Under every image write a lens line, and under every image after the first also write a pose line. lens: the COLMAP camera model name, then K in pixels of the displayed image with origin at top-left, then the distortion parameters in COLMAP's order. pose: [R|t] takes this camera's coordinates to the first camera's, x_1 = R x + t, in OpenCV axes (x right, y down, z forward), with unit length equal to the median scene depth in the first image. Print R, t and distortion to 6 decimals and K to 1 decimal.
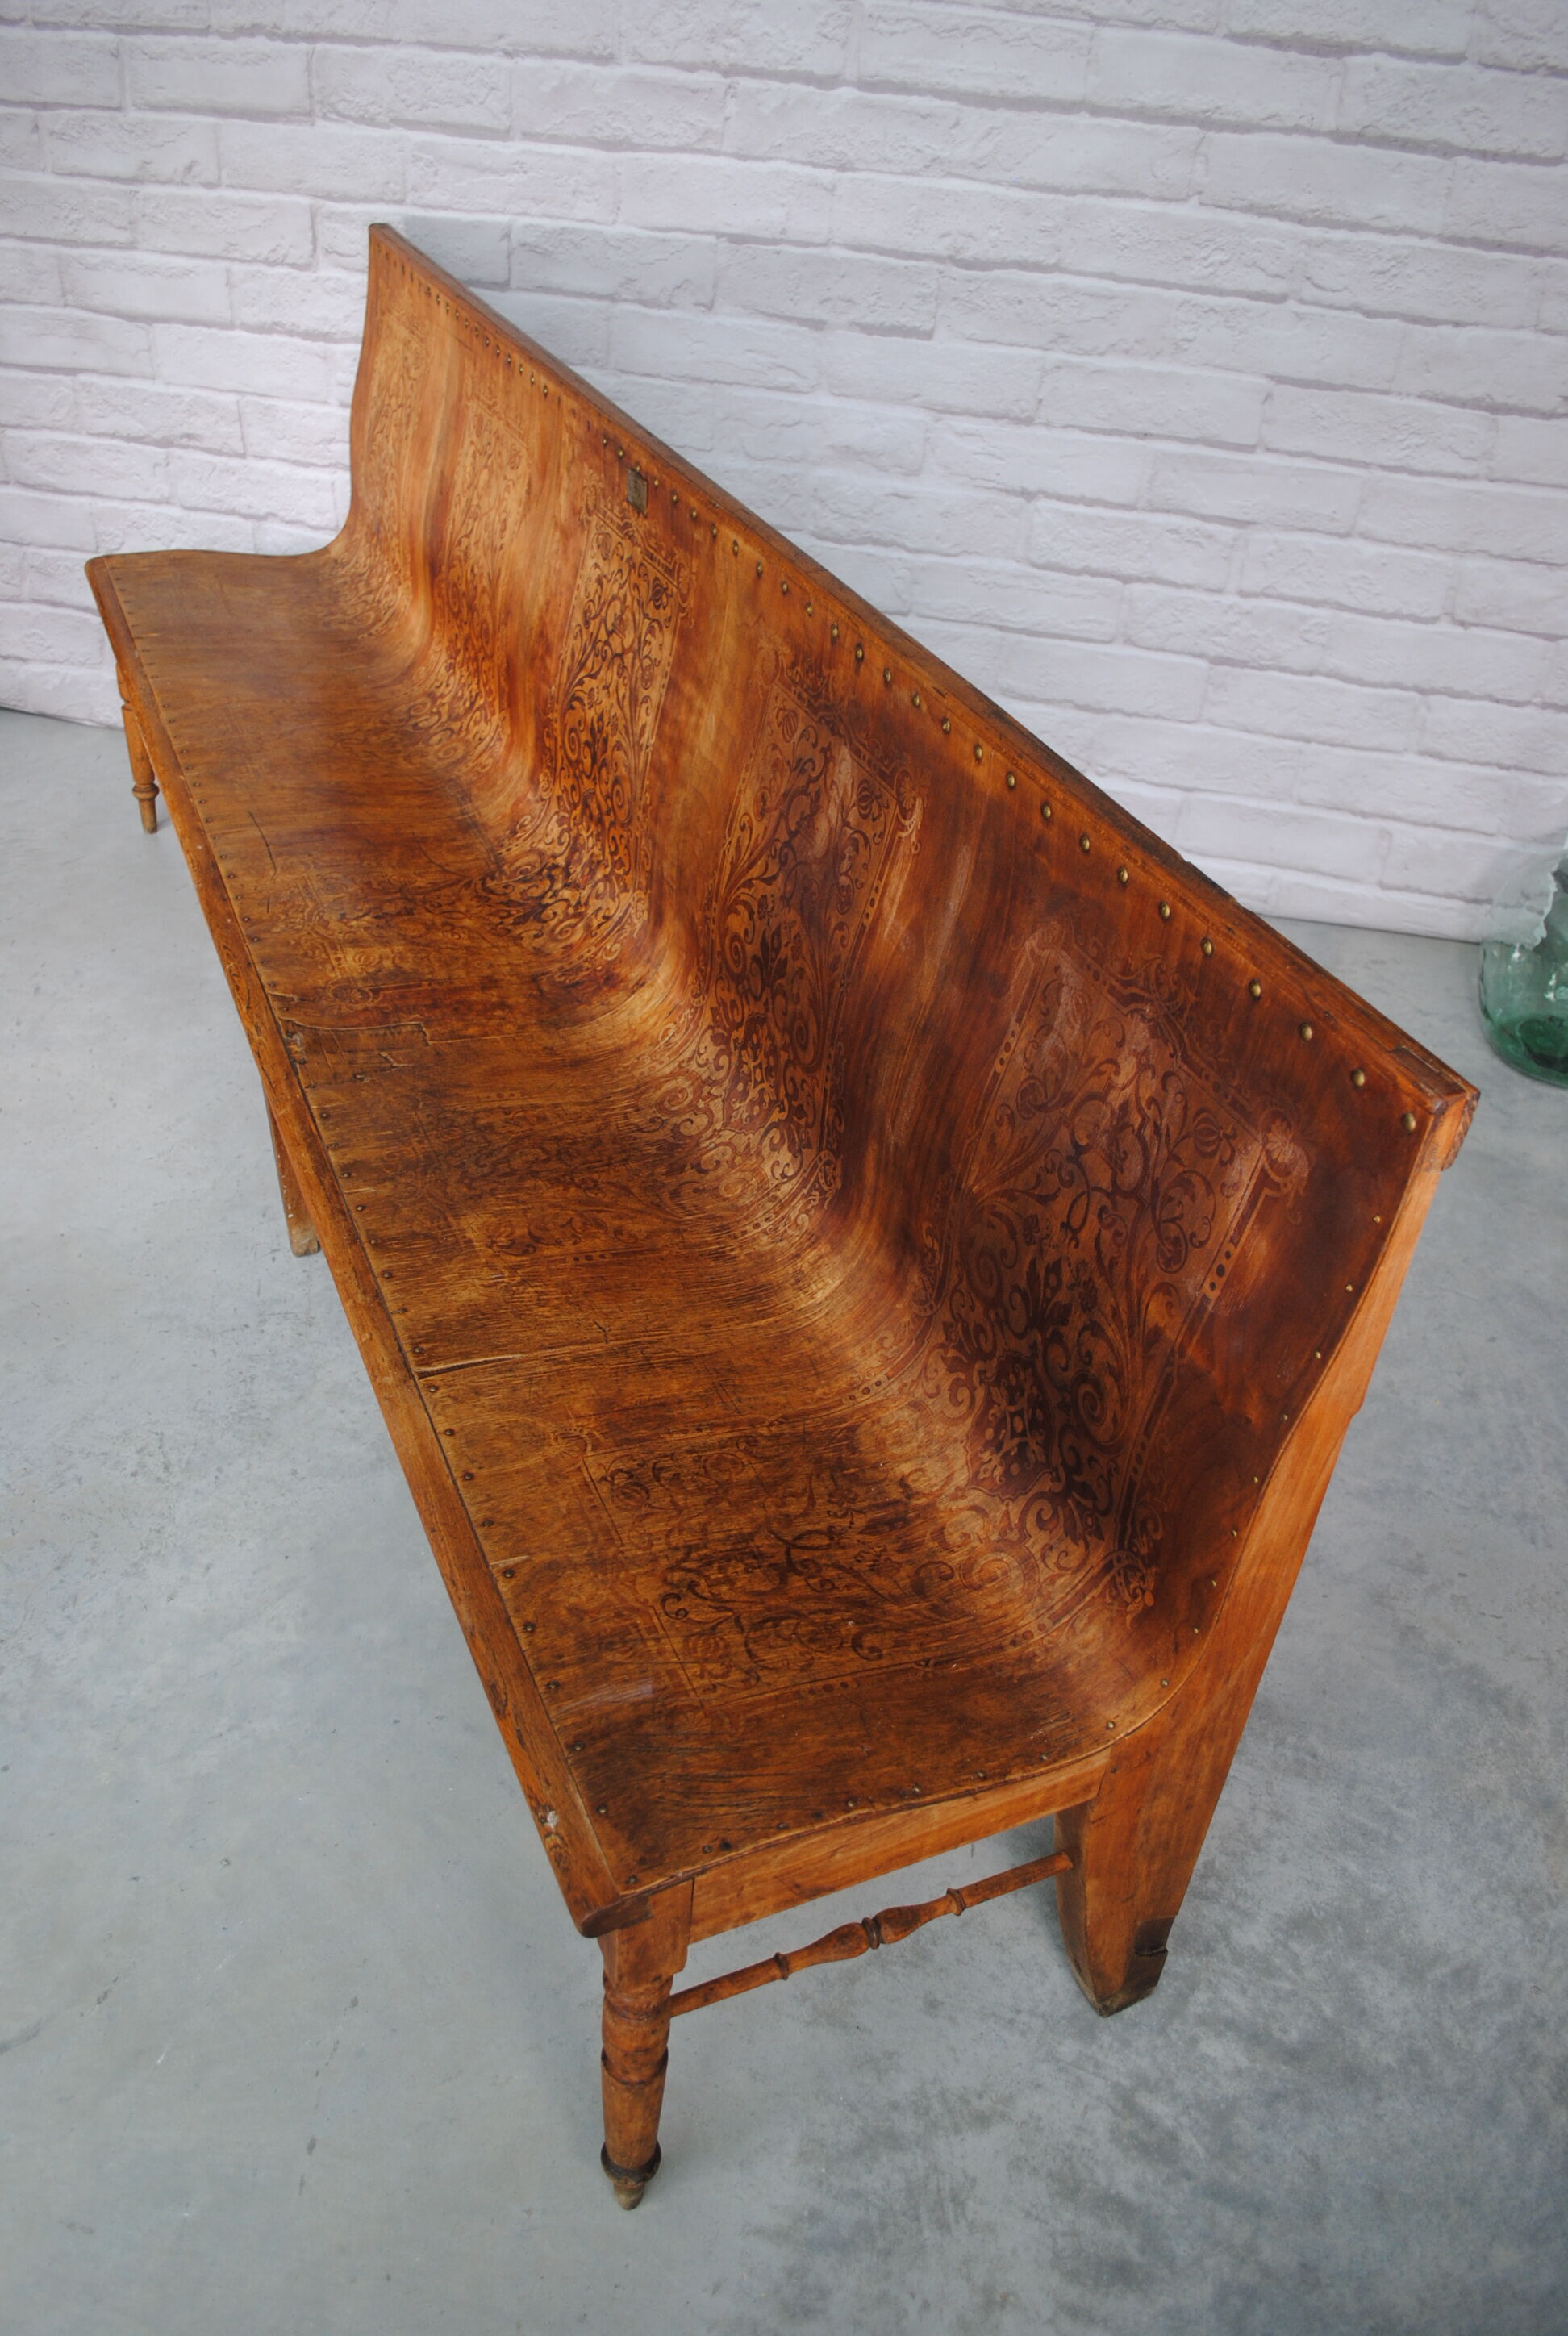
lens RADIAL K [[1847.1, 0, 772.8], [0, 1847.1, 1123.6], [0, 0, 1]] dist [-0.085729, 0.014041]
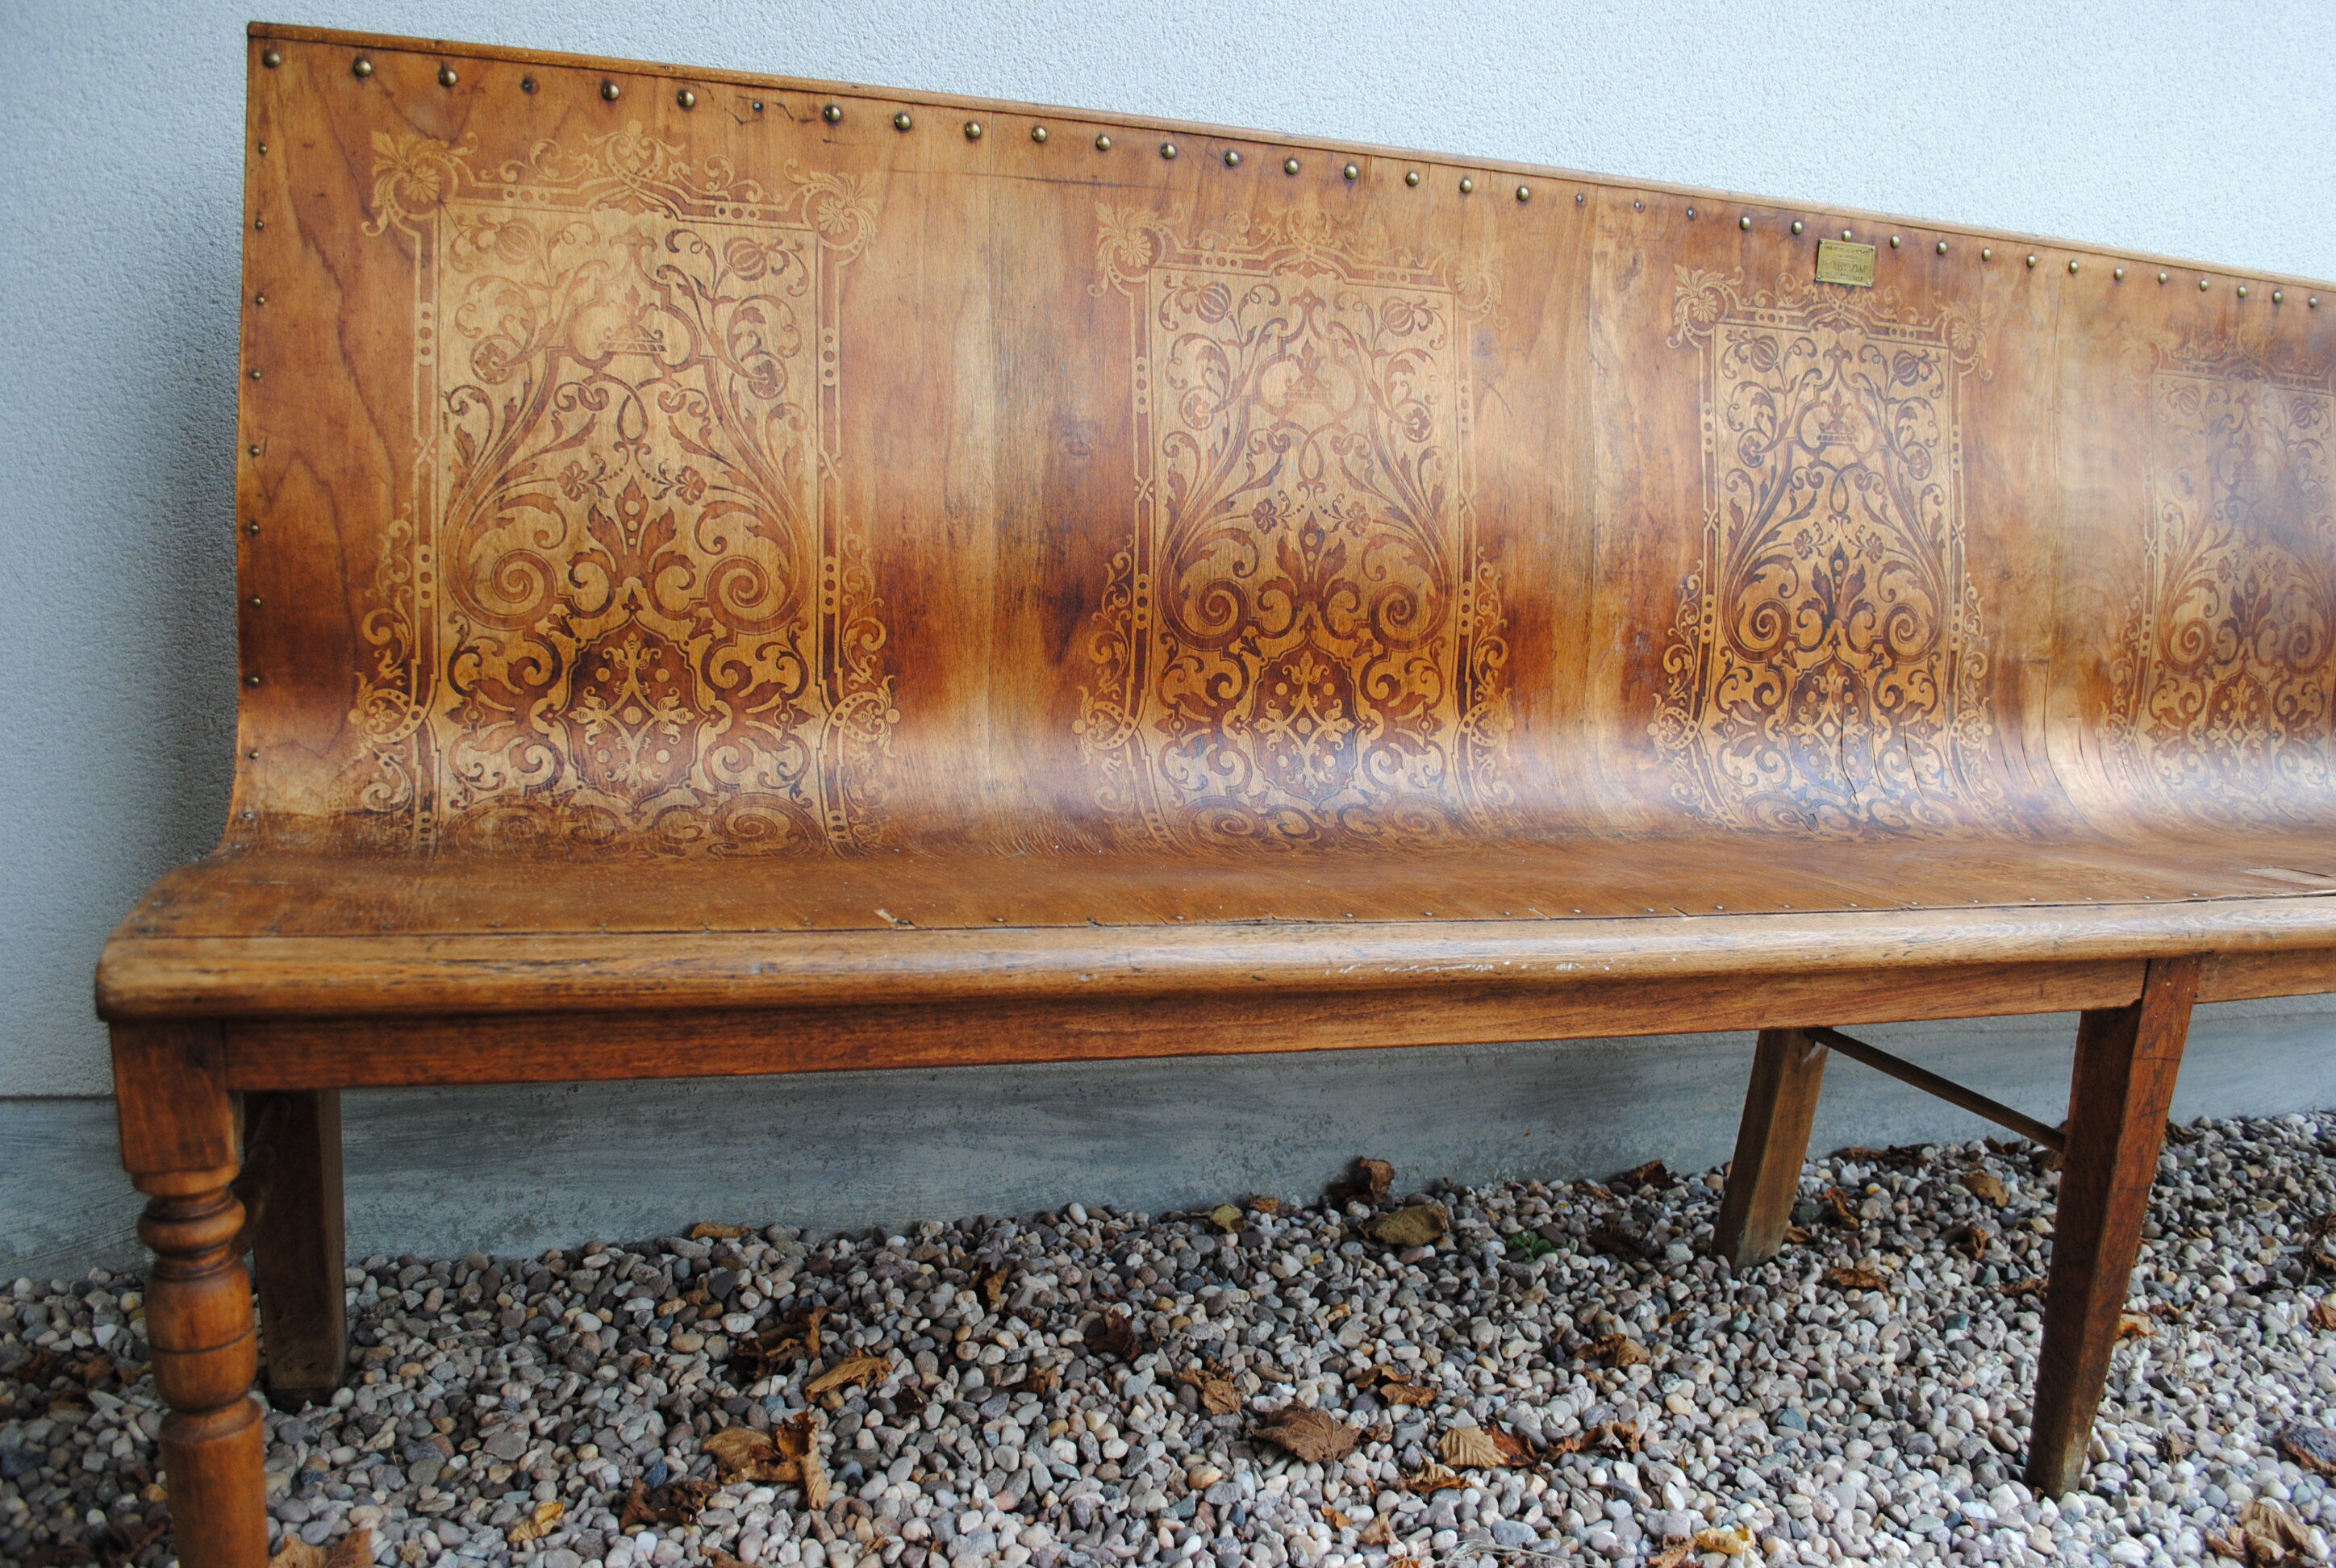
lens RADIAL K [[1847.1, 0, 1192.6], [0, 1847.1, 771.1], [0, 0, 1]] dist [-0.085729, 0.014041]
pose [[0.077462, -0.231135, 0.969833, -0.949934], [0.535813, 0.829986, 0.155009, -0.440208], [-0.840776, 0.507642, 0.188138, 1.208174]]
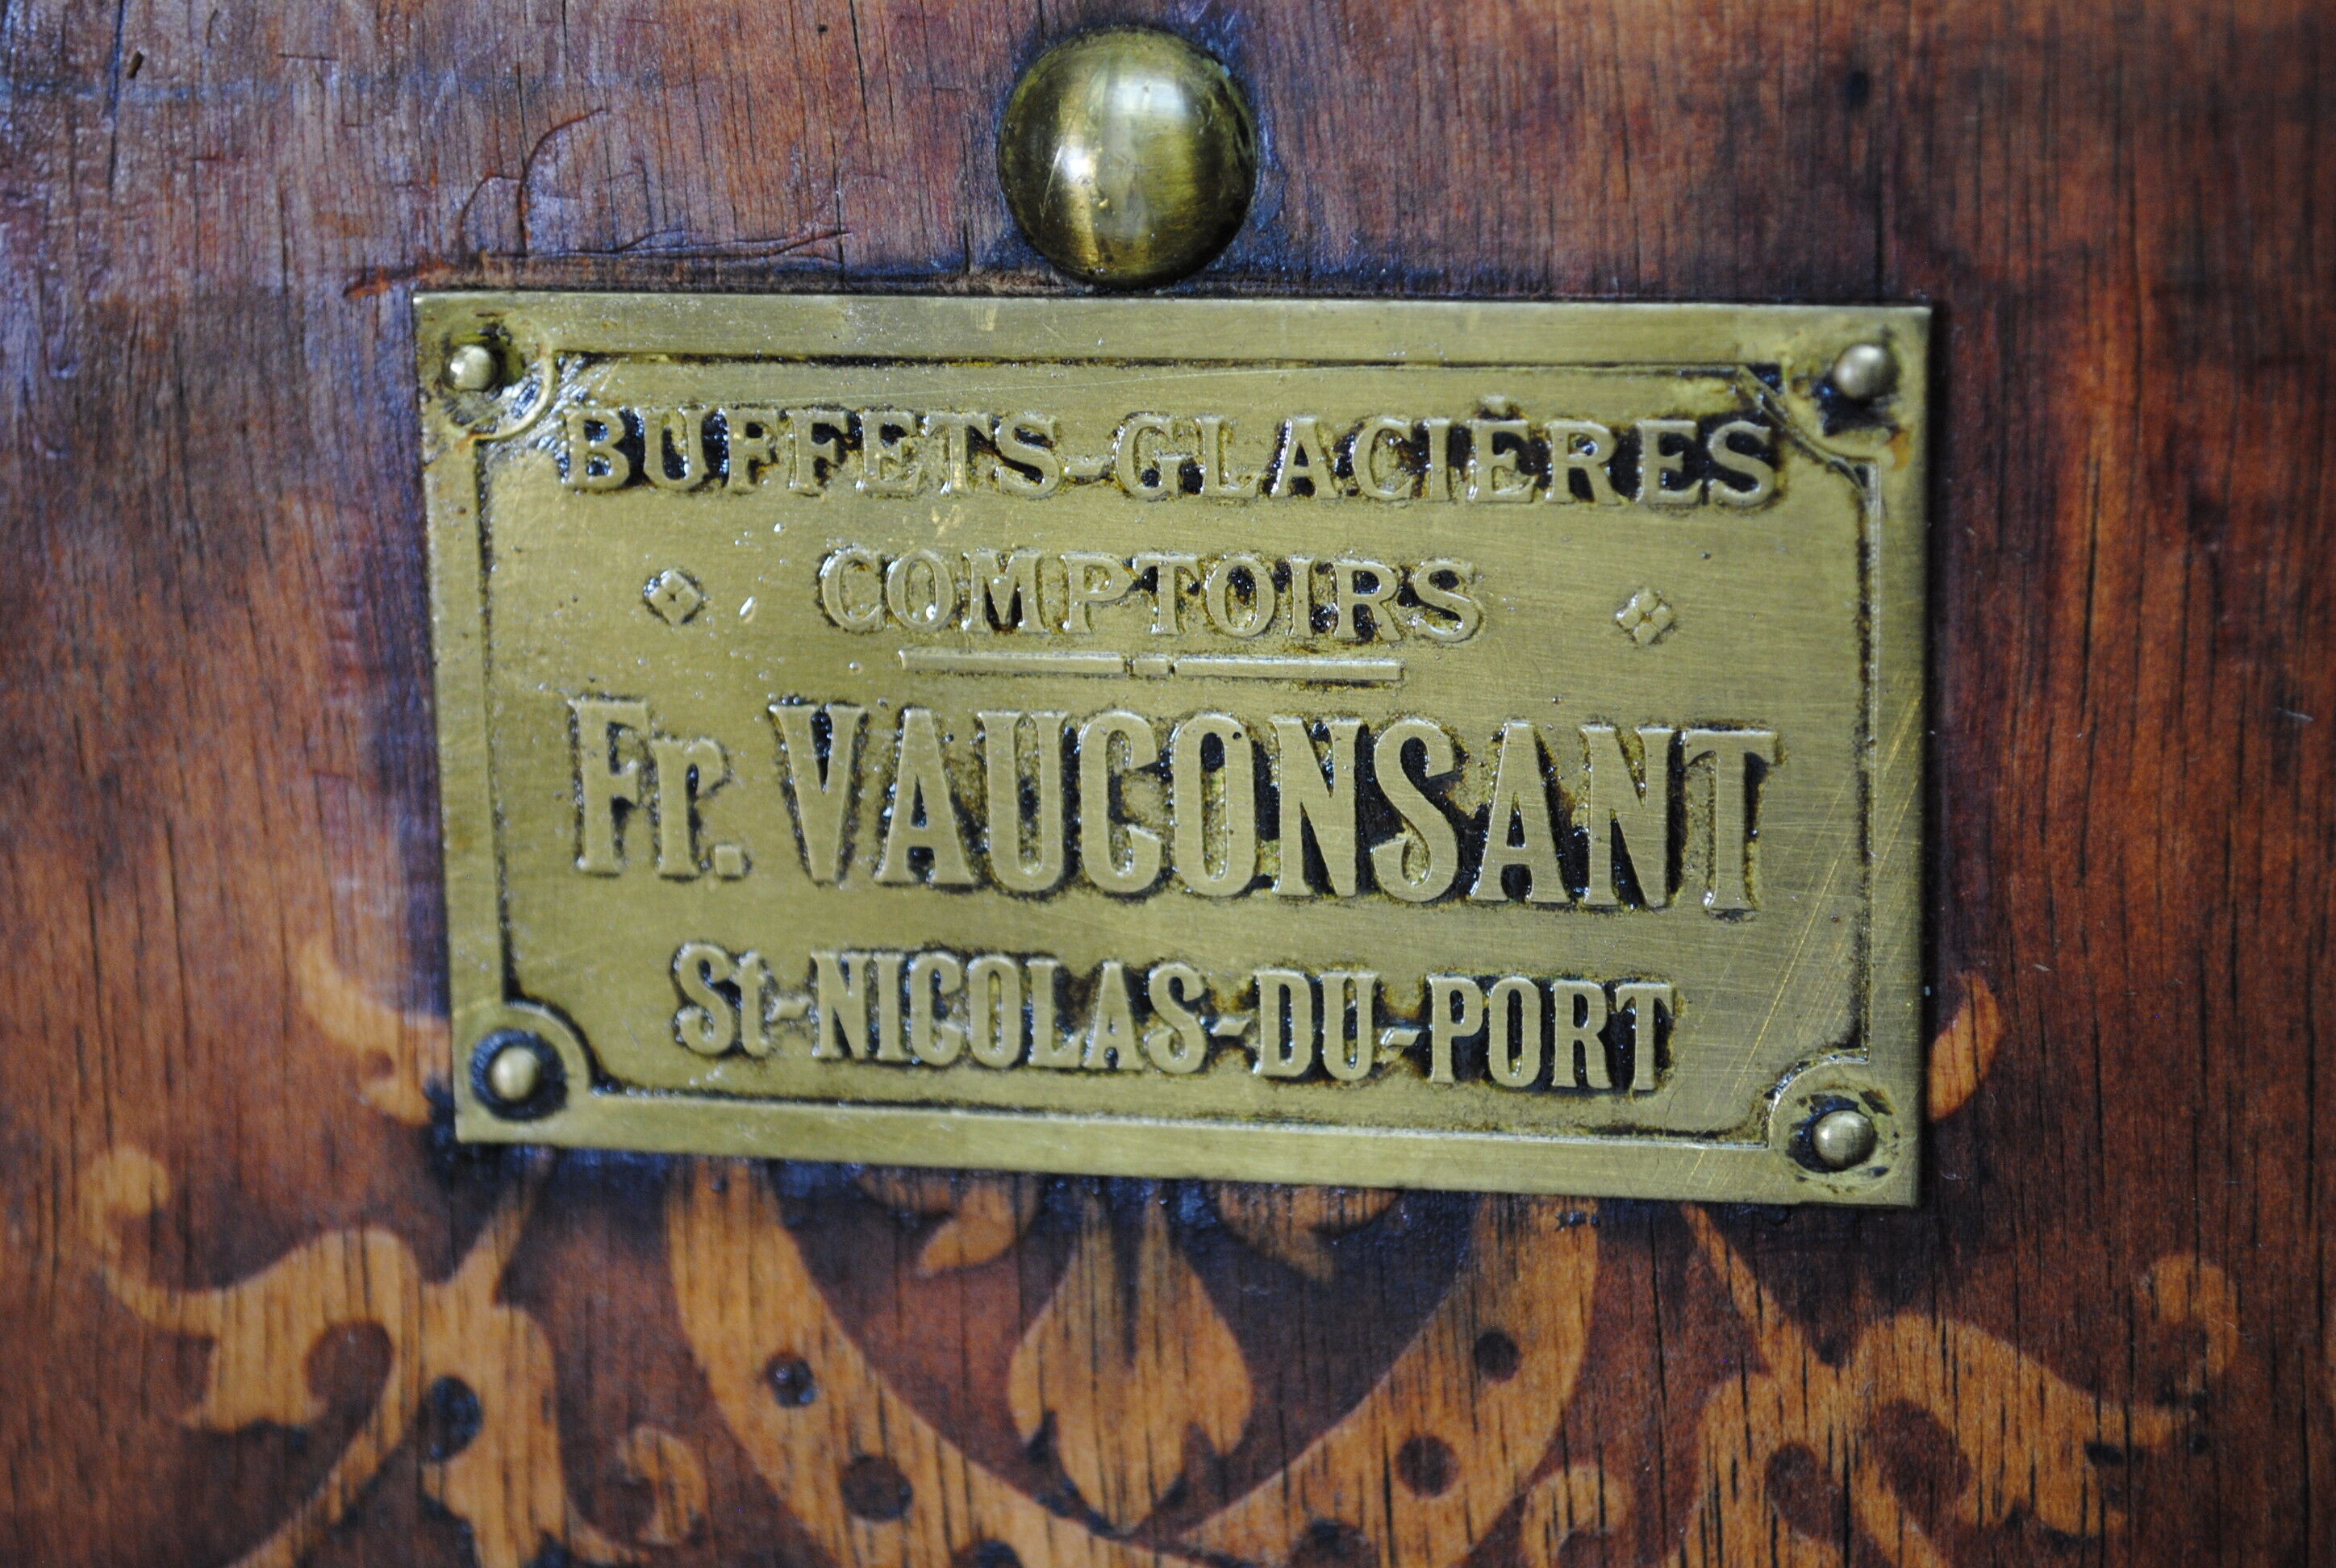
lens RADIAL K [[5280.1, 0, 1166.3], [0, 5280.1, 783.2], [0, 0, 1]] dist [0.039354, 0.000000]
pose [[0.584392, -0.247476, 0.772814, -0.157850], [0.514037, 0.849810, -0.116576, -0.331687], [-0.627895, 0.465380, 0.623834, 0.929620]]
